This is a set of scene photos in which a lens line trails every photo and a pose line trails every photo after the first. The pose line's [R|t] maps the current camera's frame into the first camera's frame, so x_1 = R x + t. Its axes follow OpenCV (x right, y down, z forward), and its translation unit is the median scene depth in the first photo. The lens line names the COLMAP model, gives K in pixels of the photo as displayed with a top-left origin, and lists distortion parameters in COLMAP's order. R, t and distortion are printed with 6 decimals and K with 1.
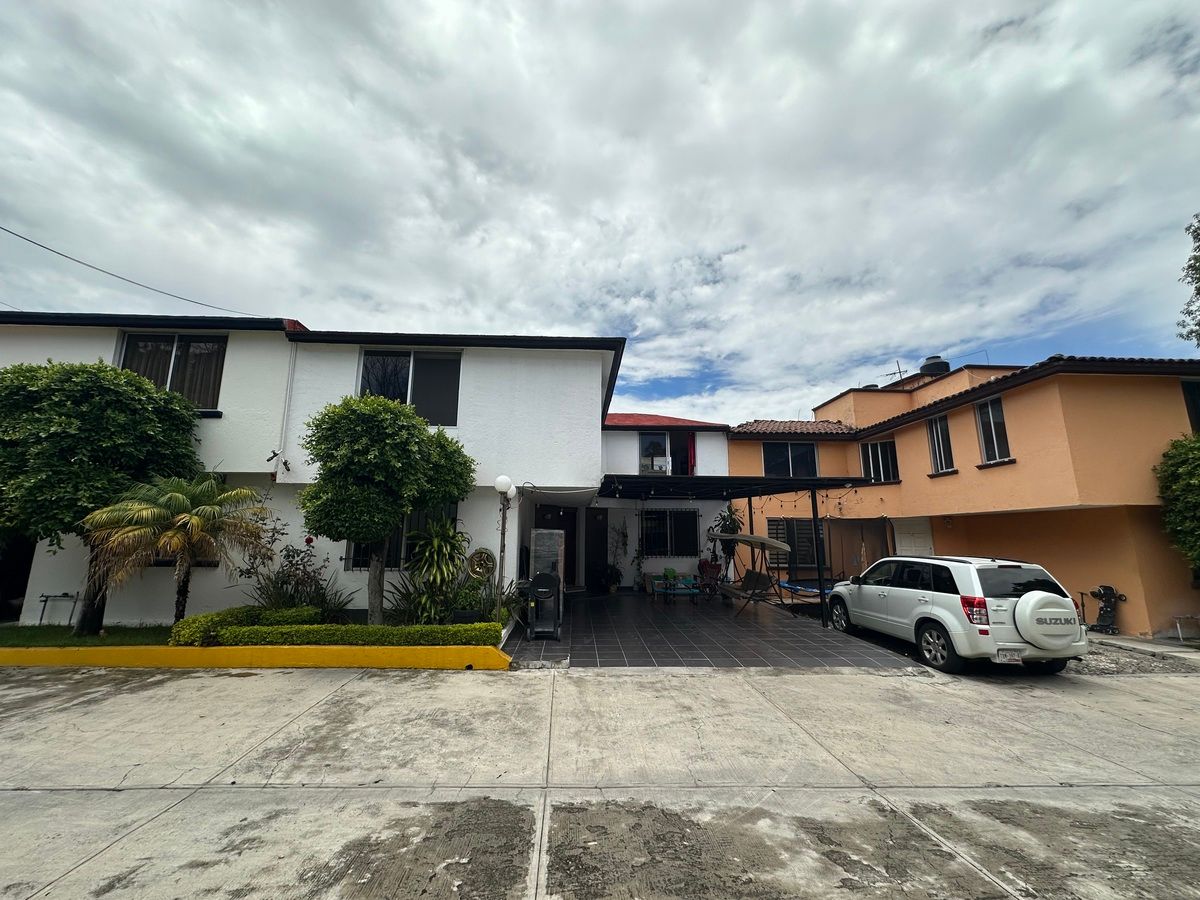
lens RADIAL K [[489.0, 0, 600.0], [0, 489.0, 450.0], [0, 0, 1]] dist [0.014480, 0.000081]
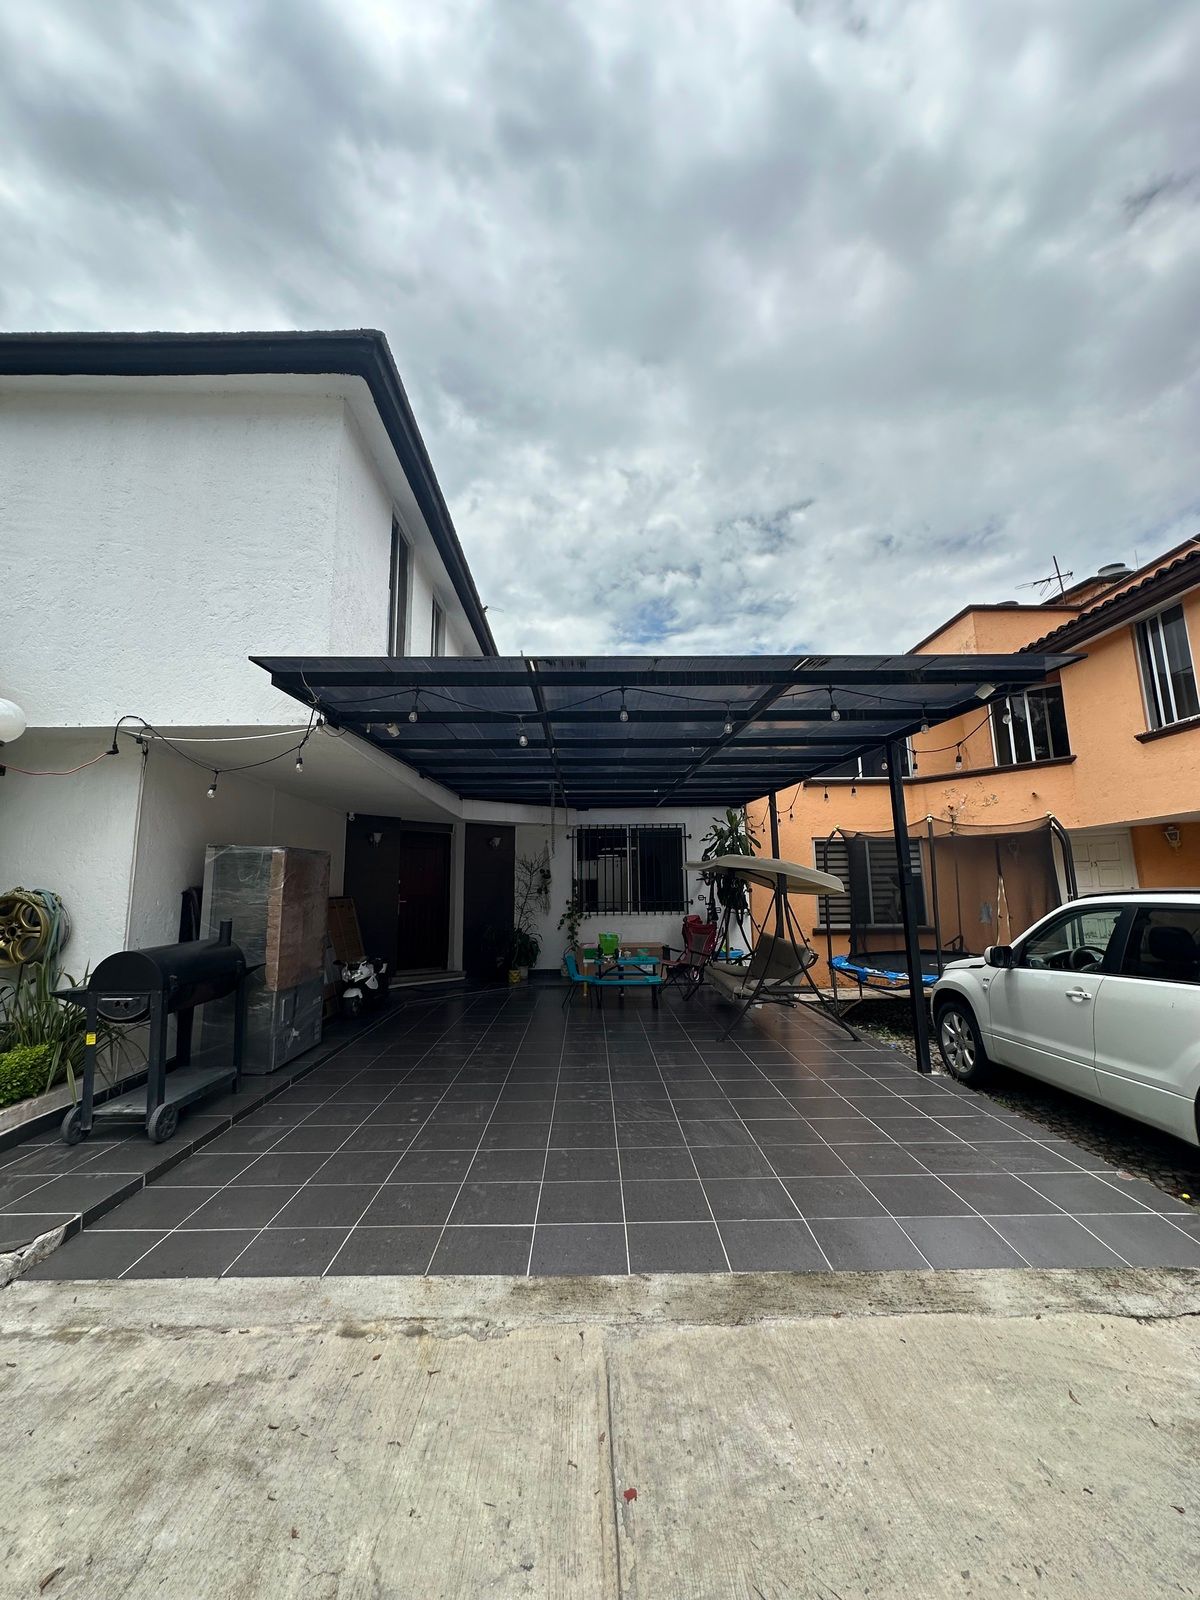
lens RADIAL K [[640.5, 0, 600.0], [0, 640.5, 800.0], [0, 0, 1]] dist [0.002141, 0.000054]
pose [[0.998900, -0.022487, -0.041155, 0.149709], [0.023587, 0.999373, 0.026423, 0.079389], [0.040535, -0.027365, 0.998803, 0.320527]]
